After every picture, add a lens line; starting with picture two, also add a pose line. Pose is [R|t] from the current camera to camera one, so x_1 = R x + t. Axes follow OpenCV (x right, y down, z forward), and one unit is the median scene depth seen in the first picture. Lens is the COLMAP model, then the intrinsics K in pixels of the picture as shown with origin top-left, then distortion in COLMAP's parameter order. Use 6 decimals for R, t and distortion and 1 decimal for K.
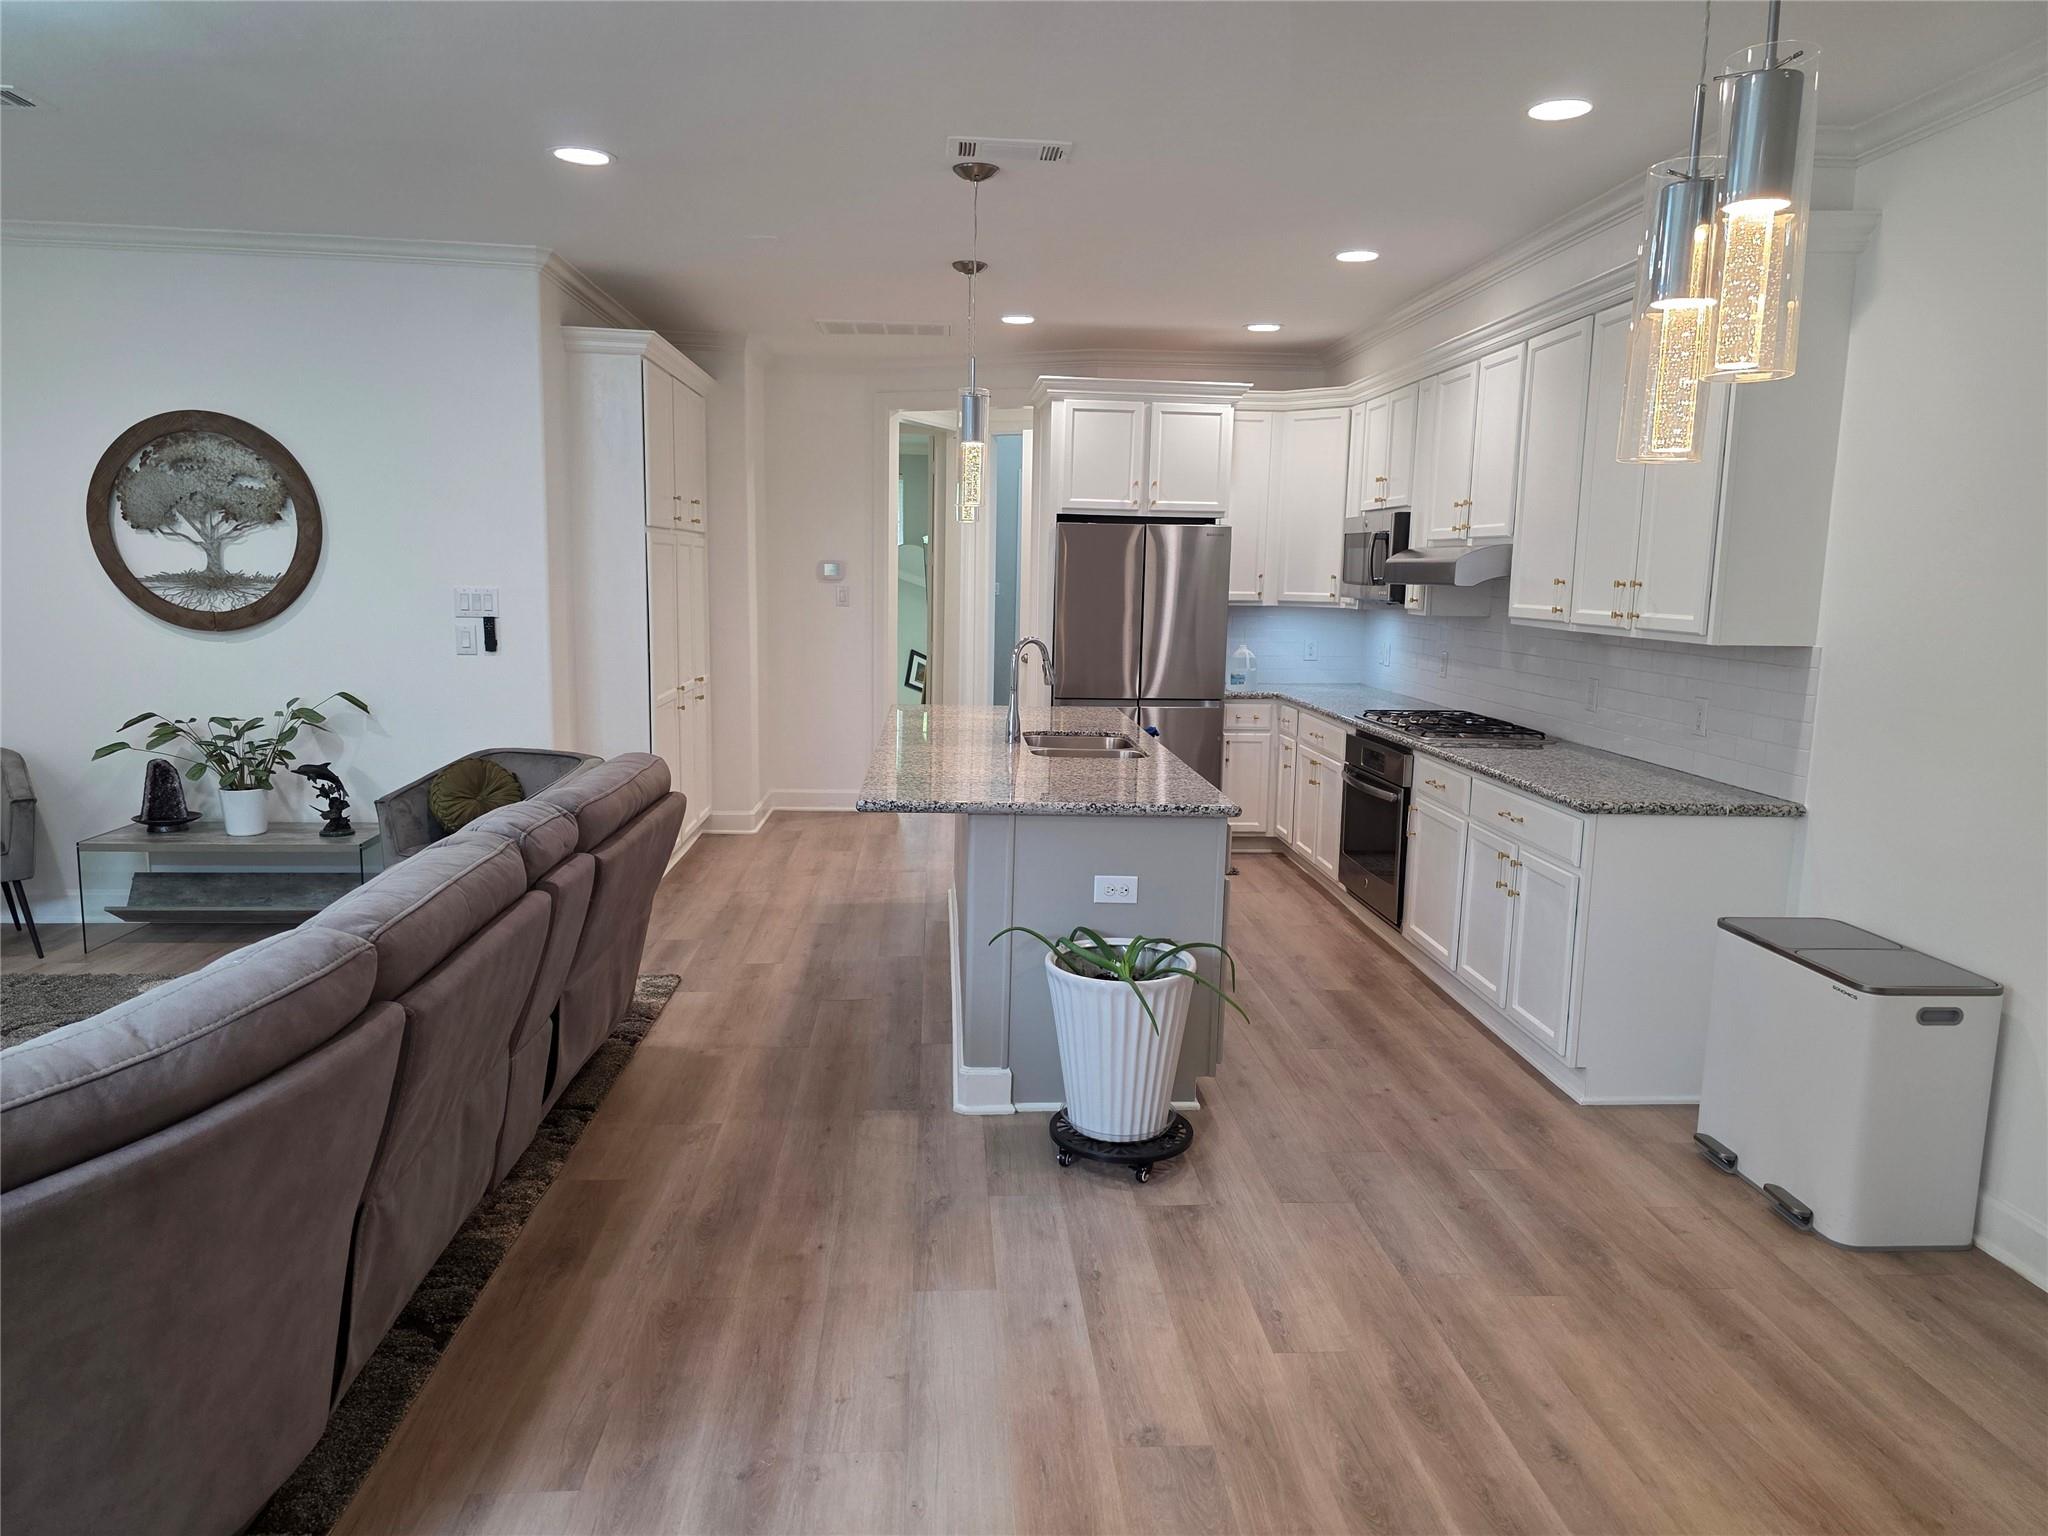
lens RADIAL K [[1367.1, 0, 1024.0], [0, 1367.1, 768.0], [0, 0, 1]] dist [0.104405, -0.108691]
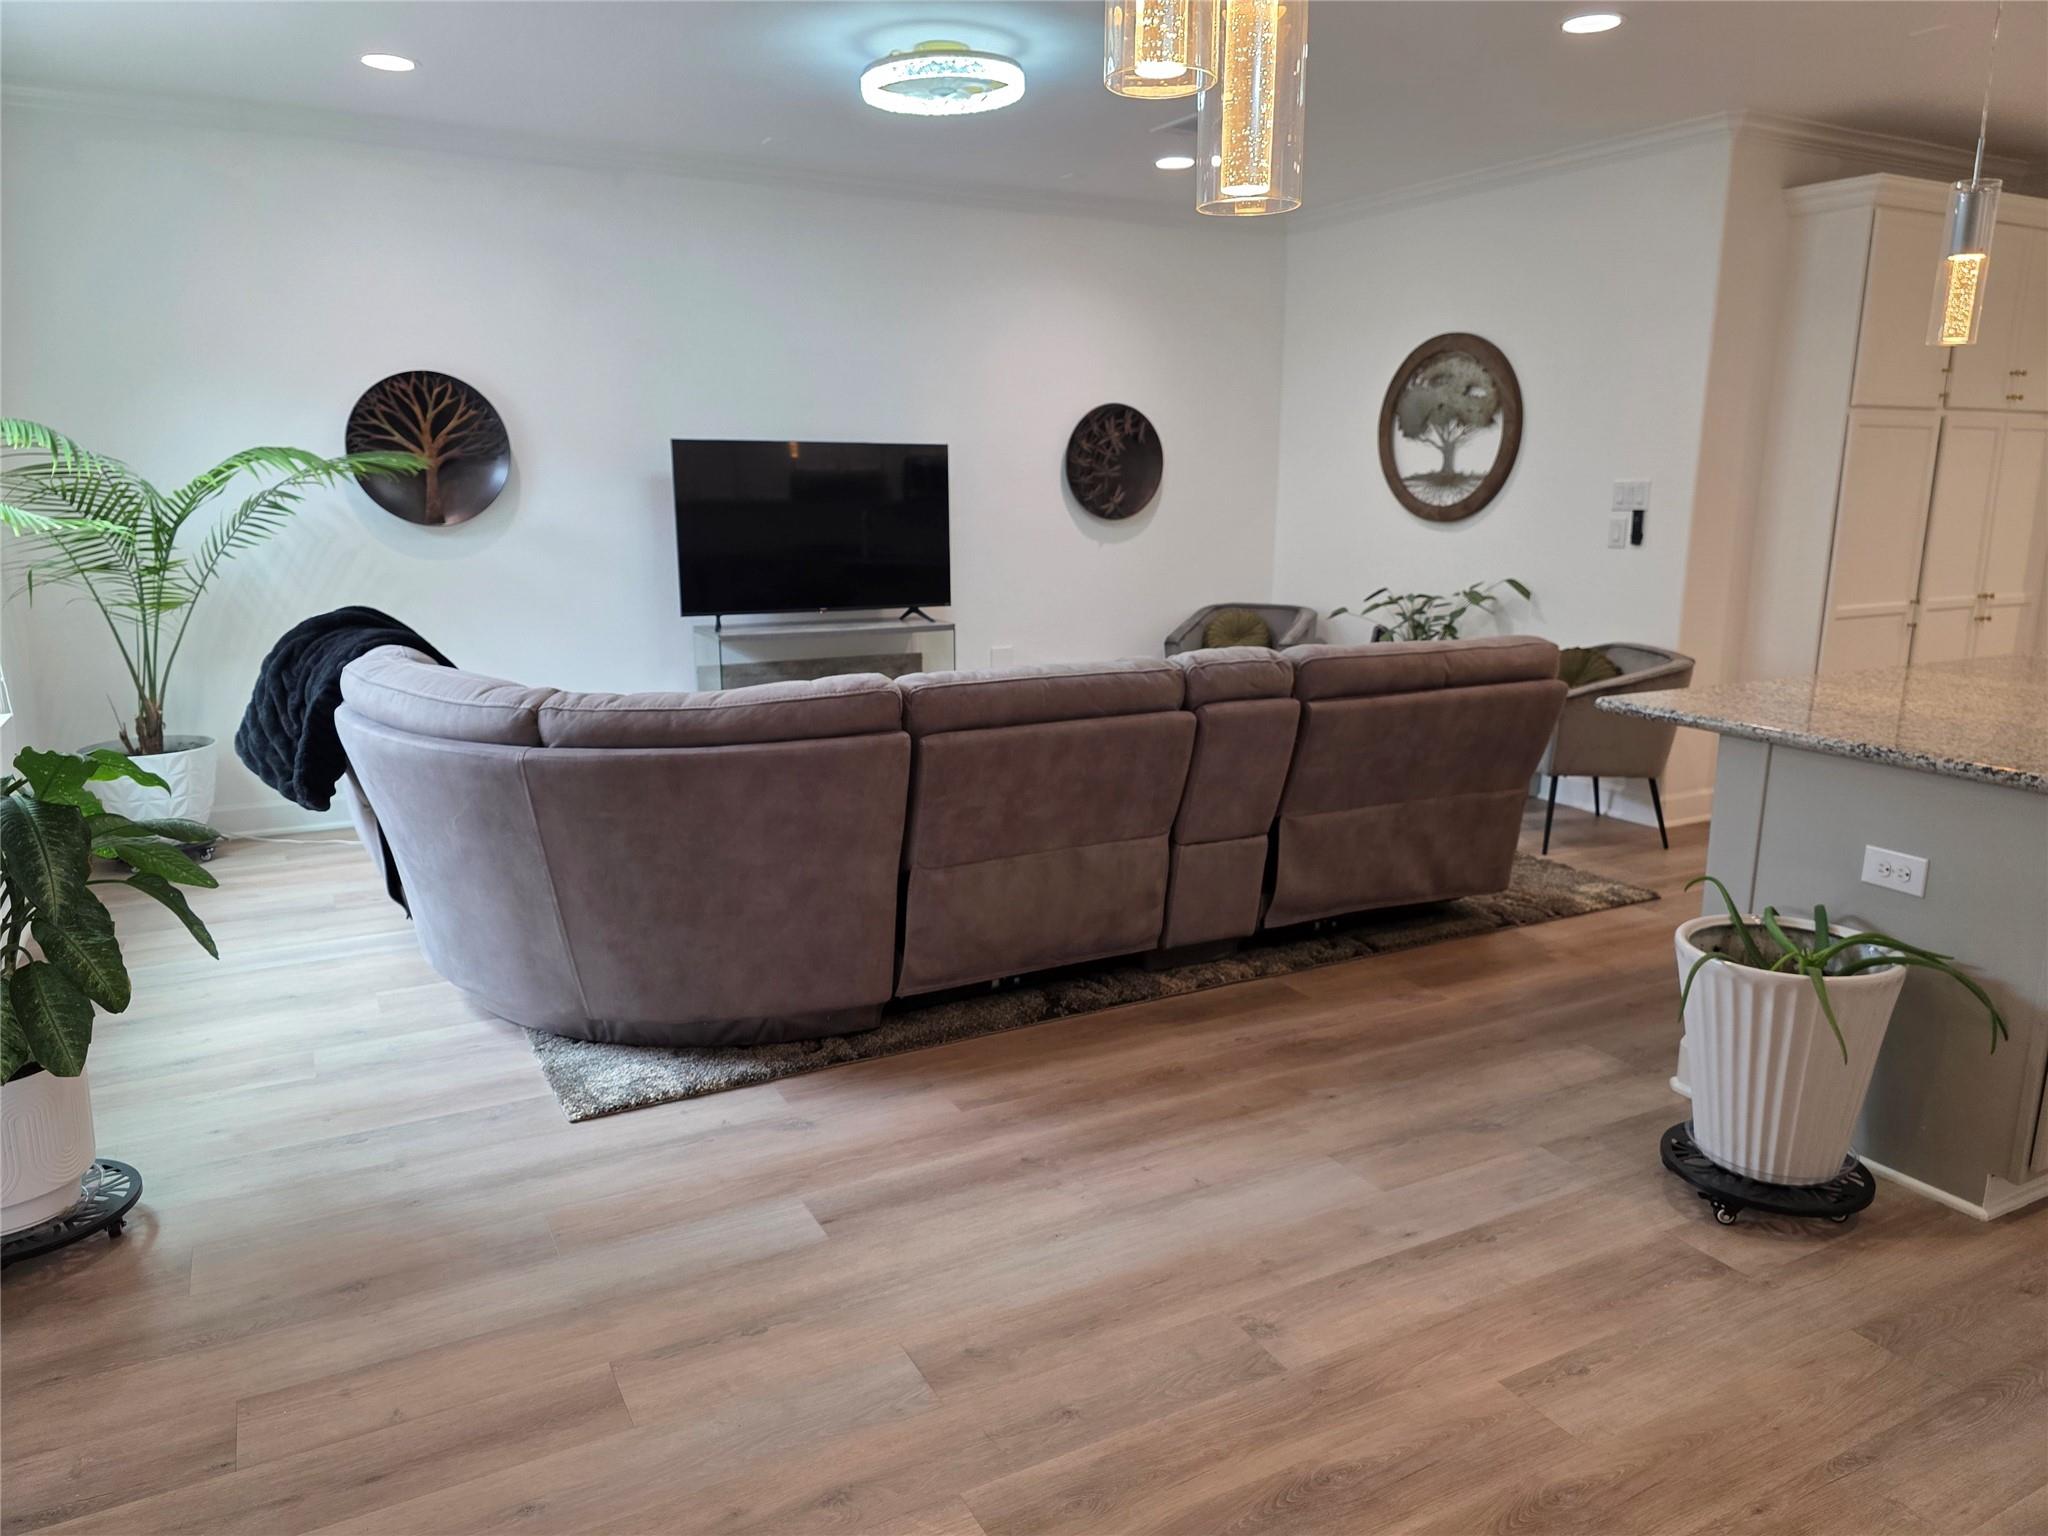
lens RADIAL K [[1370.9, 0, 1024.0], [0, 1370.9, 768.0], [0, 0, 1]] dist [0.048961, -0.039785]
pose [[0.416774, 0.172875, -0.892420, 0.368619], [-0.126952, 0.983197, 0.131172, -0.000964], [0.900101, 0.058626, 0.431718, 0.193805]]
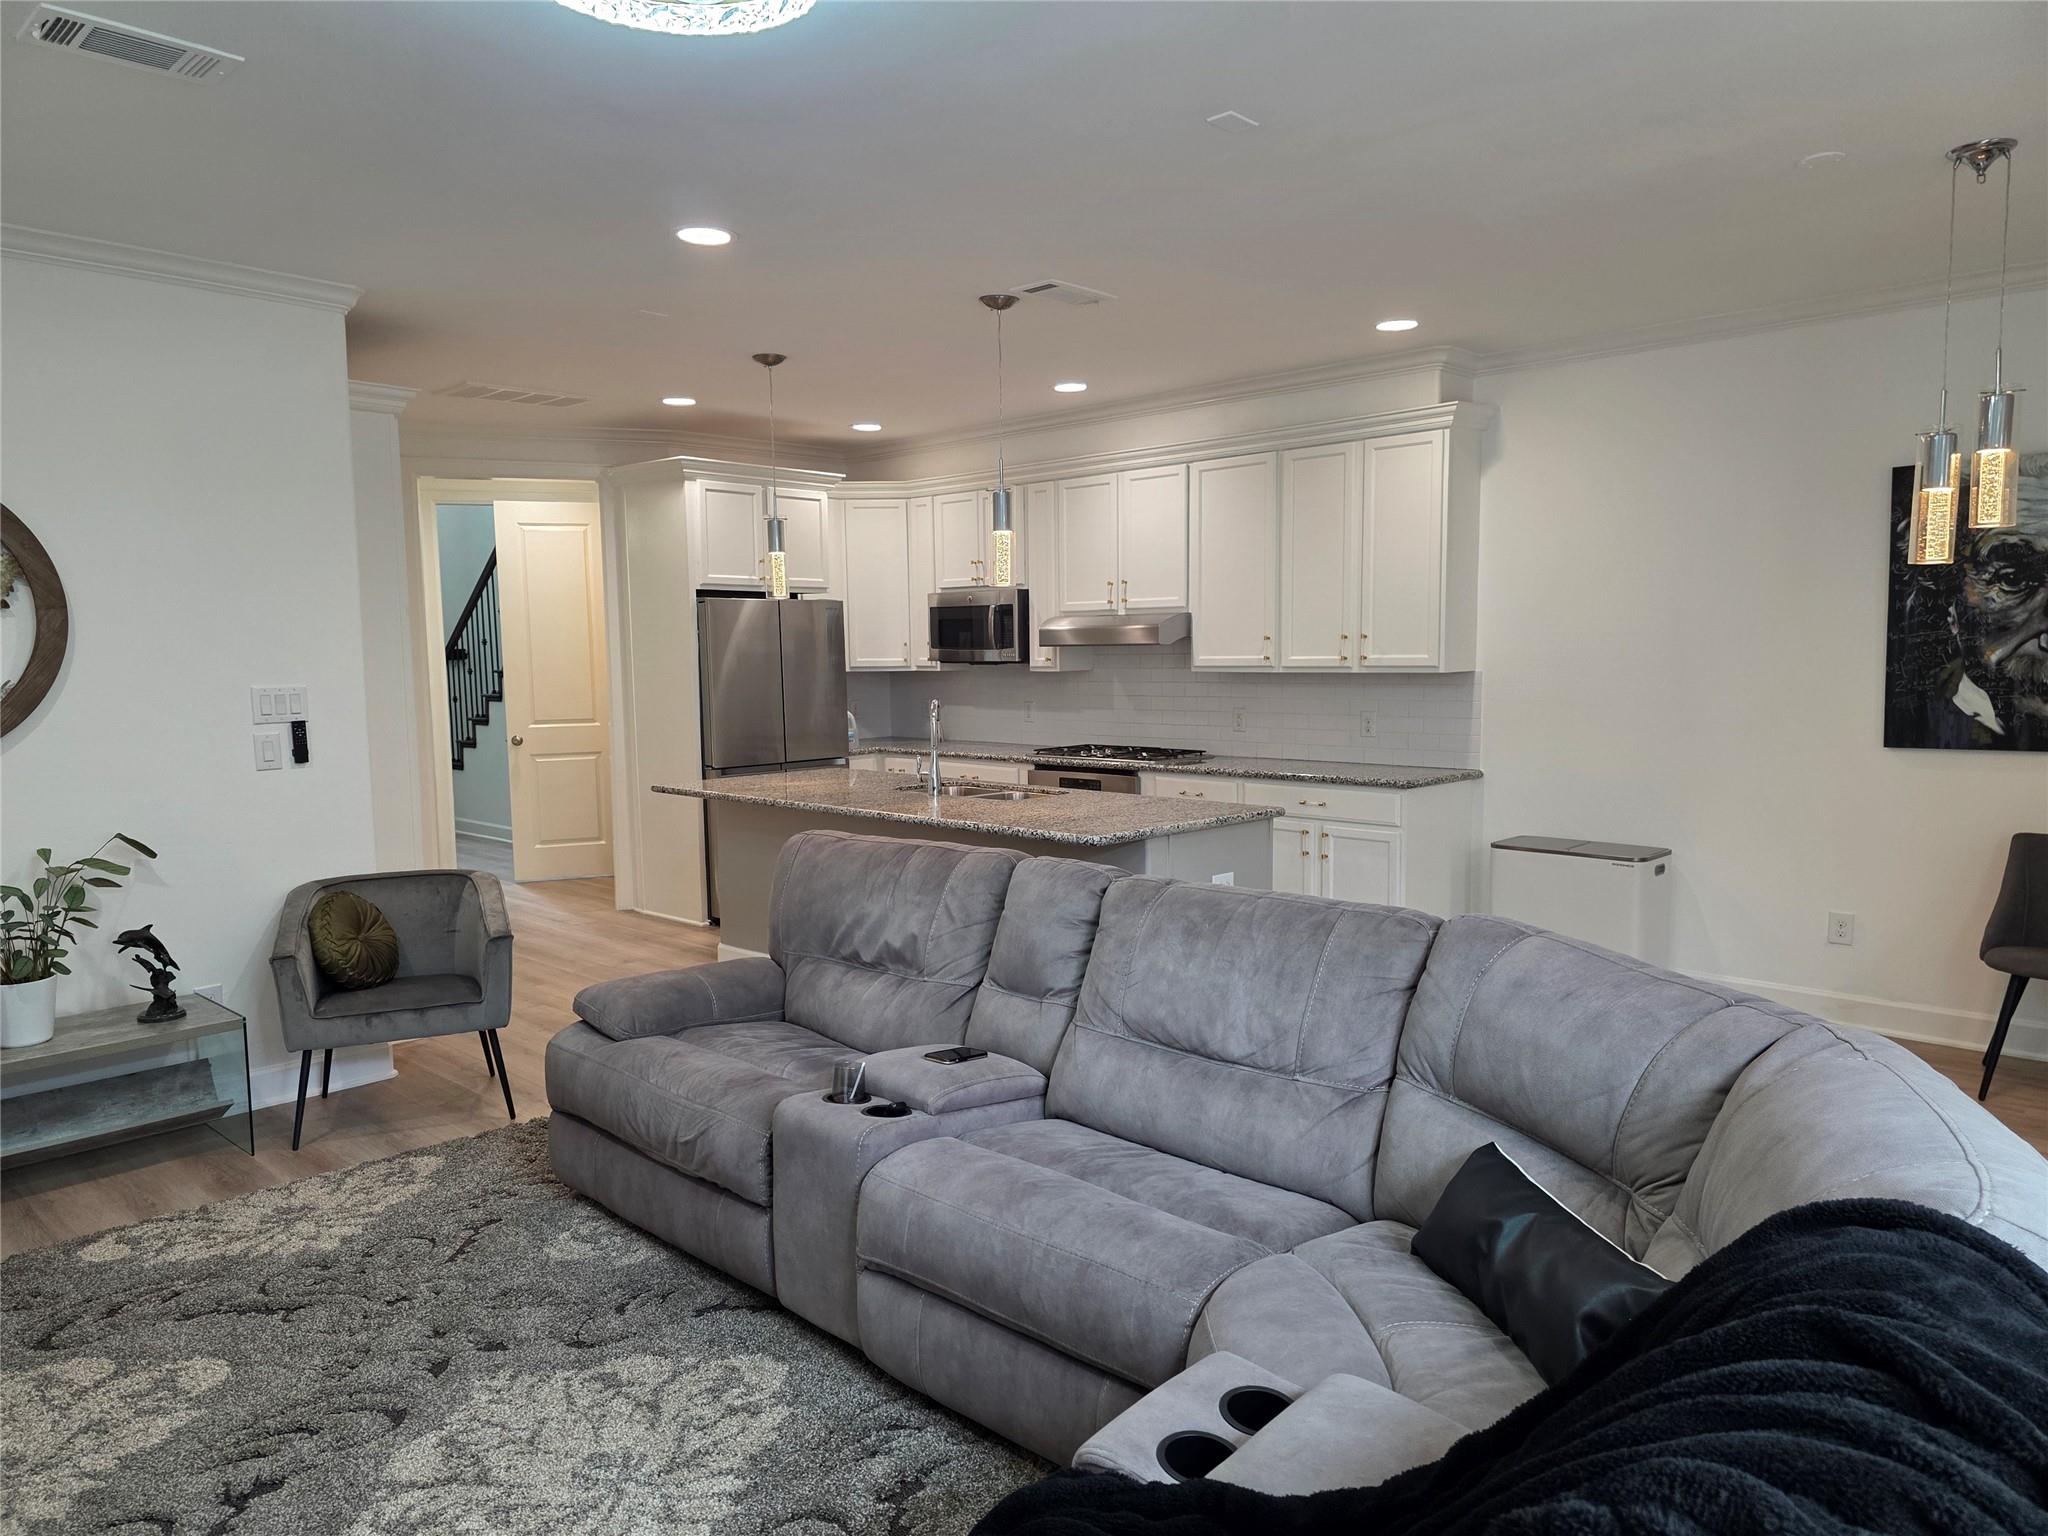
lens RADIAL K [[1367.1, 0, 1024.0], [0, 1367.1, 768.0], [0, 0, 1]] dist [0.104405, -0.108691]
pose [[0.750372, -0.092336, 0.654535, -0.628750], [0.125873, 0.992037, -0.004356, -0.025262], [-0.648921, 0.085657, 0.756019, 0.108107]]
